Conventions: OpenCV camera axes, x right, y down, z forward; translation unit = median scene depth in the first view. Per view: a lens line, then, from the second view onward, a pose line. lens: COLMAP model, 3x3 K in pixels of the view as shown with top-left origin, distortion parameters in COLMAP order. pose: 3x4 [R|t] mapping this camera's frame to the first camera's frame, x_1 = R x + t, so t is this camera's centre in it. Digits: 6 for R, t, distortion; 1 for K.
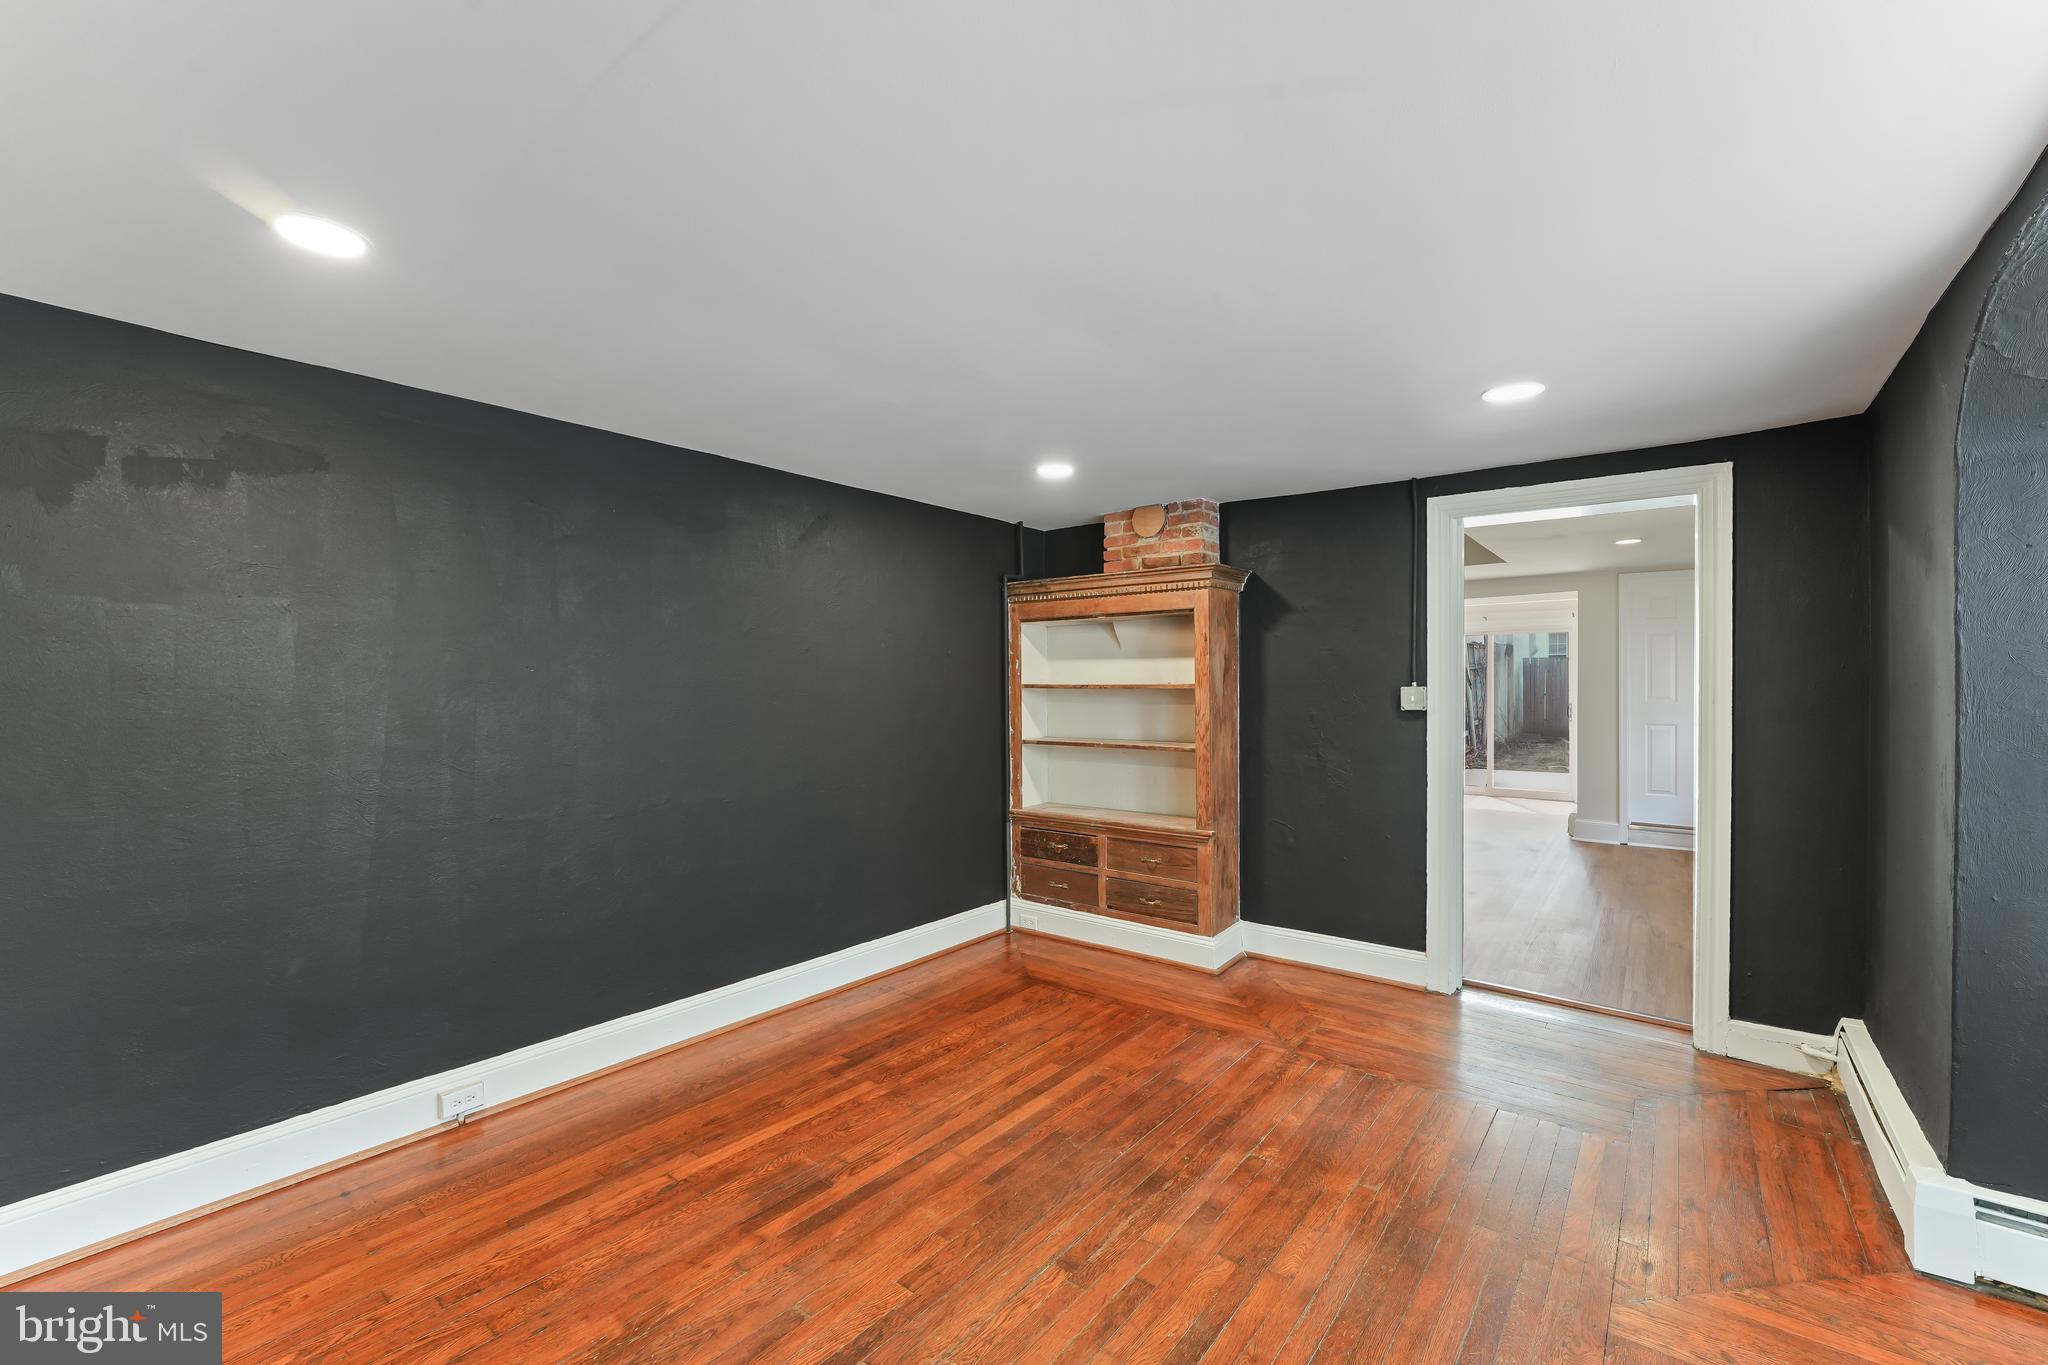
lens RADIAL K [[849.2, 0, 1024.0], [0, 849.2, 682.5], [0, 0, 1]] dist [-0.012964, 0.000227]
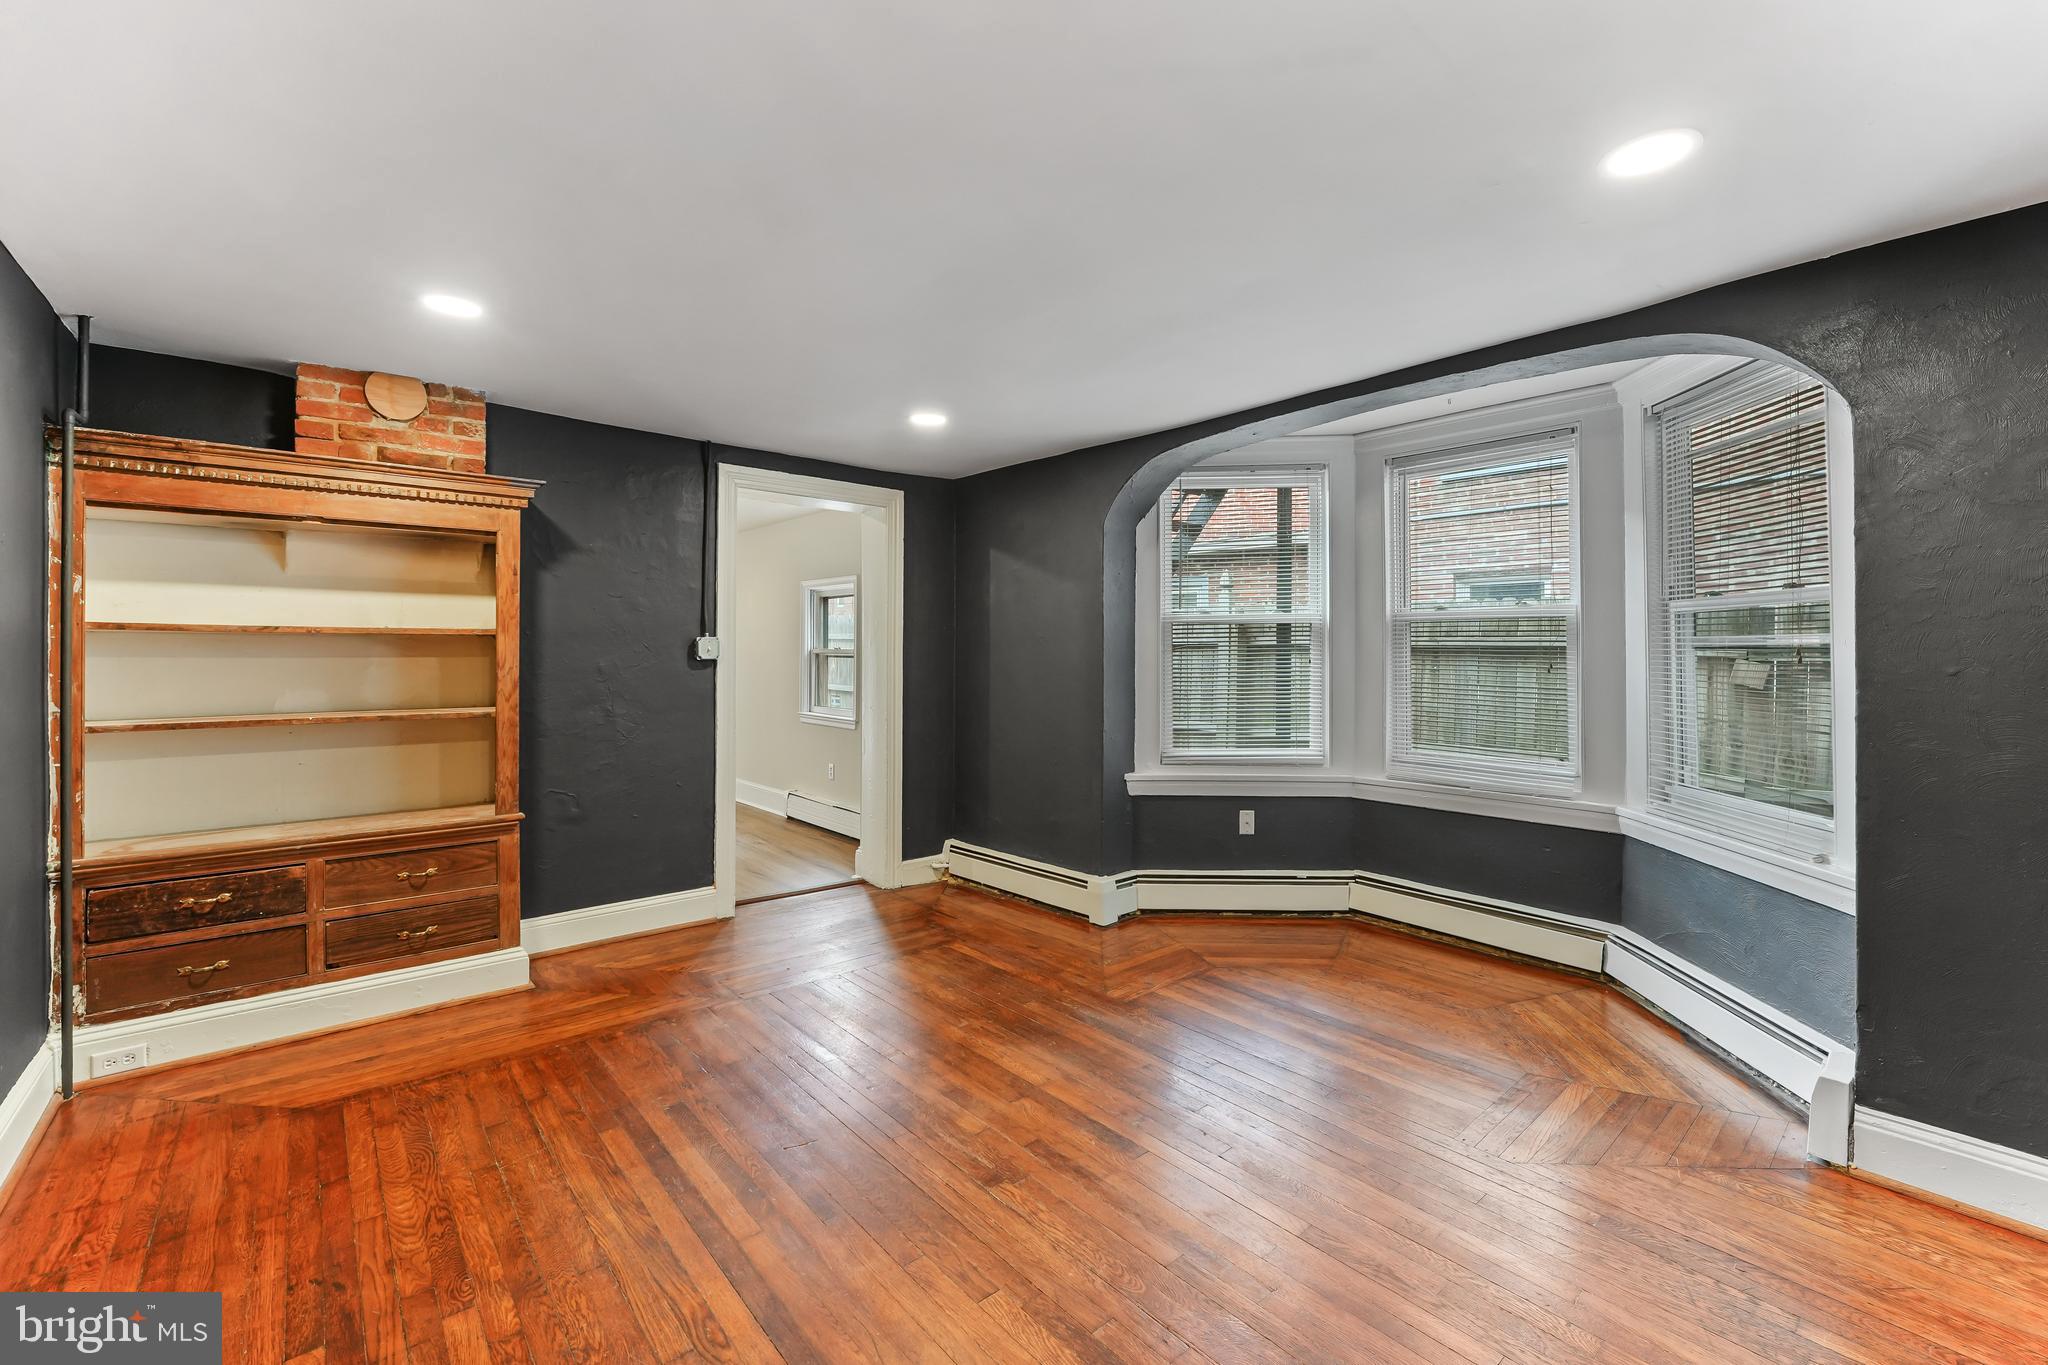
lens RADIAL K [[862.2, 0, 1017.8], [0, 862.2, 650.2], [0, 0, 1]] dist [-0.003097, -0.000184]
pose [[0.195949, 0.004973, 0.980601, -0.468496], [-0.005284, 0.999978, -0.004016, 0.021013], [-0.980600, -0.004395, 0.195971, 0.366191]]
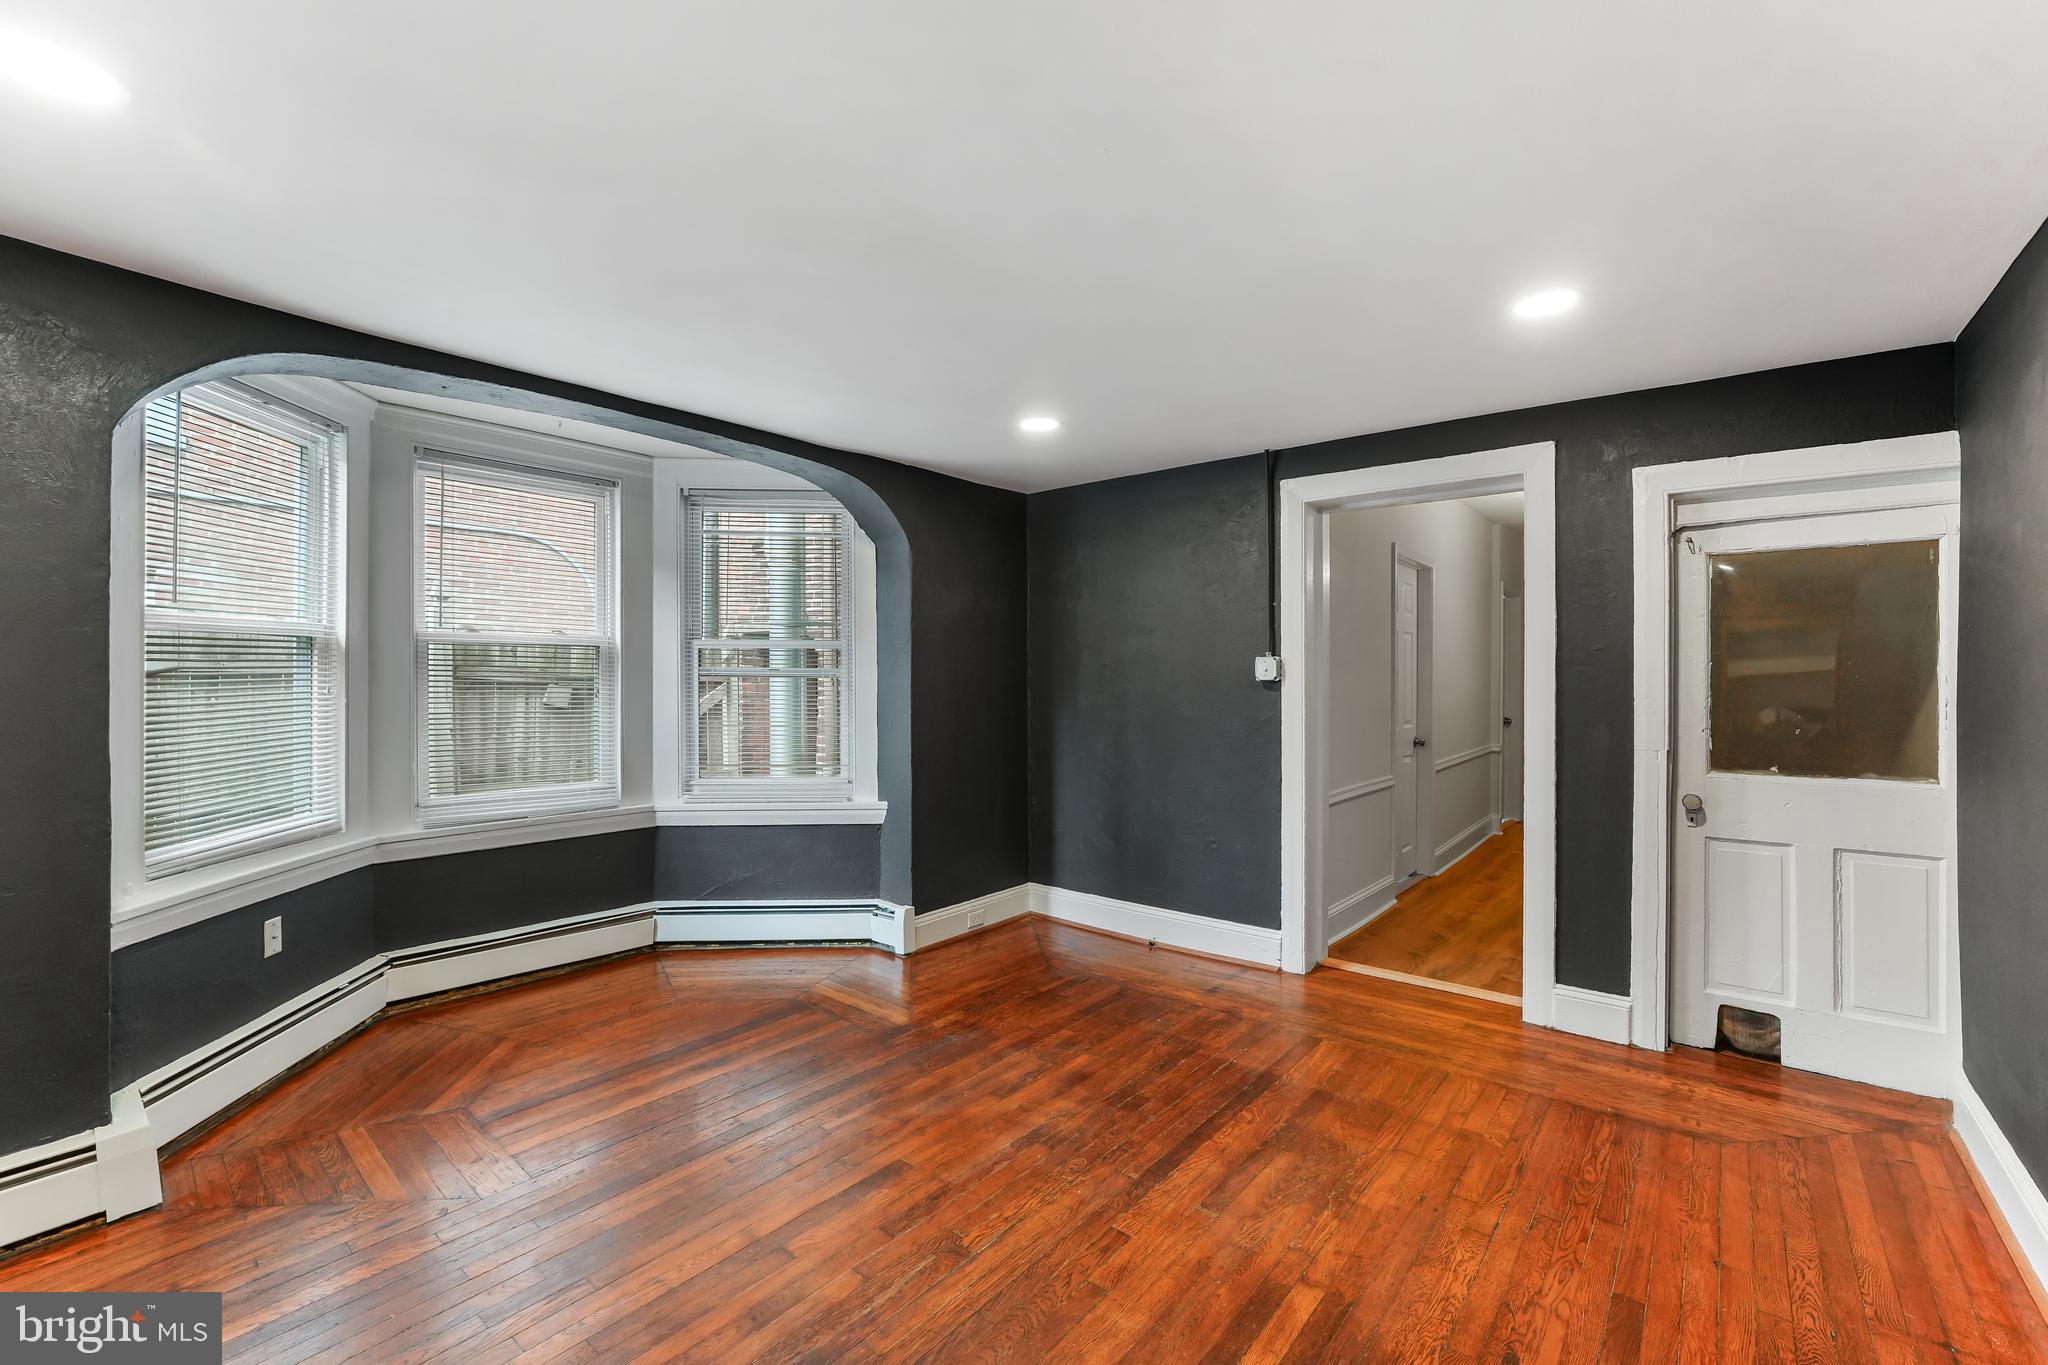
lens RADIAL K [[863.7, 0, 1024.0], [0, 863.7, 682.5], [0, 0, 1]] dist [-0.005611, -0.000123]
pose [[-0.999914, -0.001243, 0.013045, -0.016061], [-0.001286, 0.999994, -0.003341, 0.023883], [-0.013041, -0.003357, -0.999909, 0.943163]]
